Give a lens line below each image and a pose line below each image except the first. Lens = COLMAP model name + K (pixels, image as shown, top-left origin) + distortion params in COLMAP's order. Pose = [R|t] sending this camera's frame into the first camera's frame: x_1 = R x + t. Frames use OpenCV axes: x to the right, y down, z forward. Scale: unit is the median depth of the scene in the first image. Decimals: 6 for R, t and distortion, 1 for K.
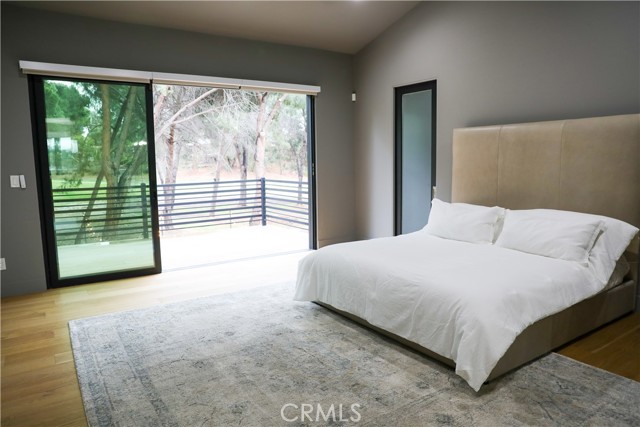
lens RADIAL K [[437.9, 0, 321.6], [0, 437.9, 217.9], [0, 0, 1]] dist [-0.100440, 0.077357]
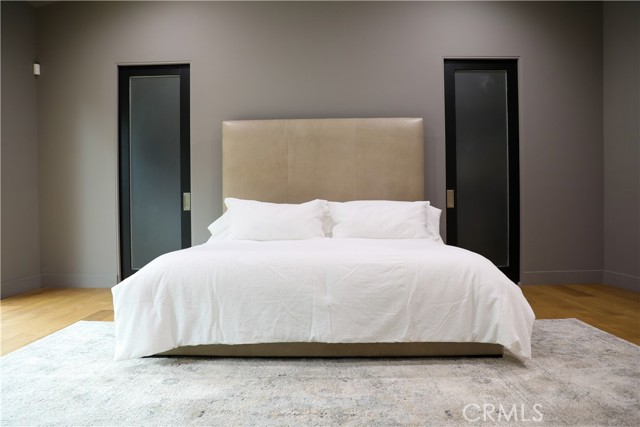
lens RADIAL K [[437.9, 0, 315.5], [0, 437.9, 213.8], [0, 0, 1]] dist [-0.100440, 0.077357]
pose [[0.575871, 0.002546, 0.817537, -0.379299], [0.108119, 0.990975, -0.079245, 0.082086], [-0.810360, 0.134026, 0.570398, 0.514343]]
